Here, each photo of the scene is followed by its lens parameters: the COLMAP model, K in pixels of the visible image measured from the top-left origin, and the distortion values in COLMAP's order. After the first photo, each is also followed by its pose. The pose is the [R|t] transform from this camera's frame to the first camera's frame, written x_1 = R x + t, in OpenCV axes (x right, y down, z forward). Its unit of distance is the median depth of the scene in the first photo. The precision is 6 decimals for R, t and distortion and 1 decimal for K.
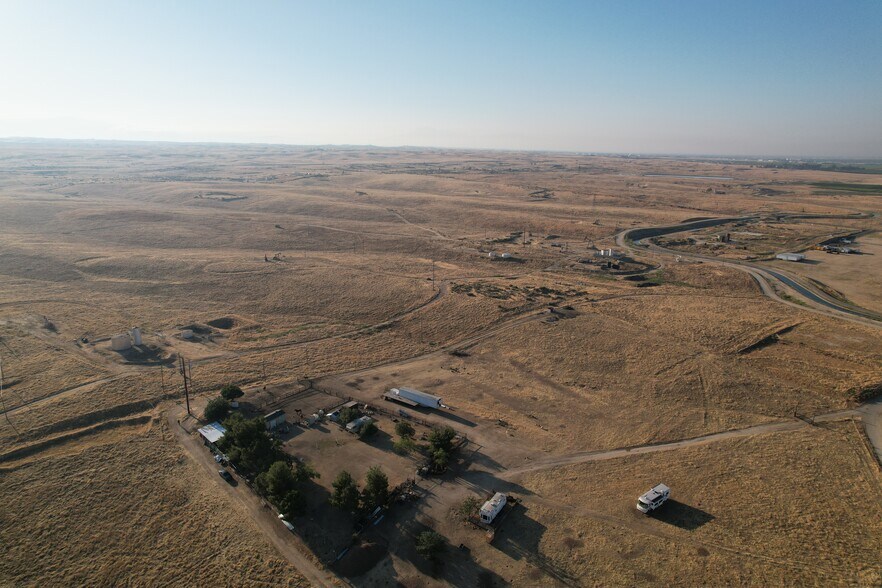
lens RADIAL K [[564.1, 0, 440.1], [0, 564.1, 292.4], [0, 0, 1]] dist [-0.074635, 0.065547]
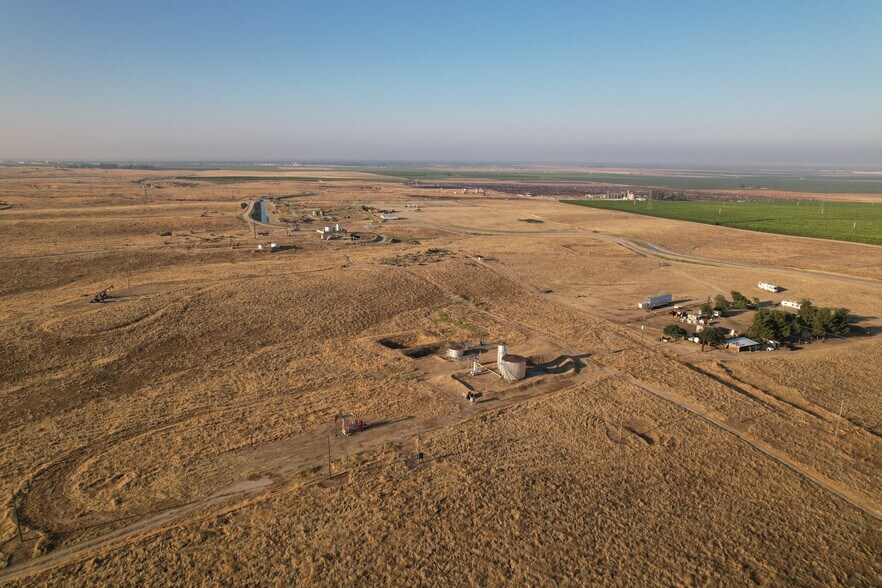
lens RADIAL K [[564.1, 0, 442.4], [0, 564.1, 287.9], [0, 0, 1]] dist [-0.074635, 0.065547]
pose [[0.367595, -0.215138, 0.904760, -1.072024], [0.227545, 0.964110, 0.136801, -0.105939], [-0.901719, 0.155586, 0.403355, 0.690850]]
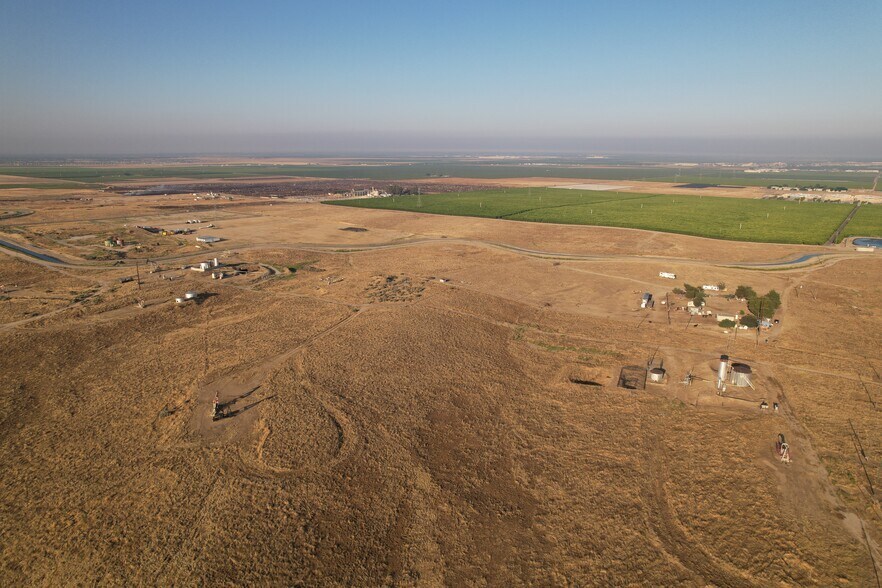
lens RADIAL K [[564.1, 0, 444.3], [0, 564.1, 293.0], [0, 0, 1]] dist [-0.074635, 0.065547]
pose [[-0.208345, -0.253140, 0.944729, -1.121314], [0.239515, 0.923309, 0.300221, -0.359974], [-0.948275, 0.288826, -0.131737, 1.342678]]
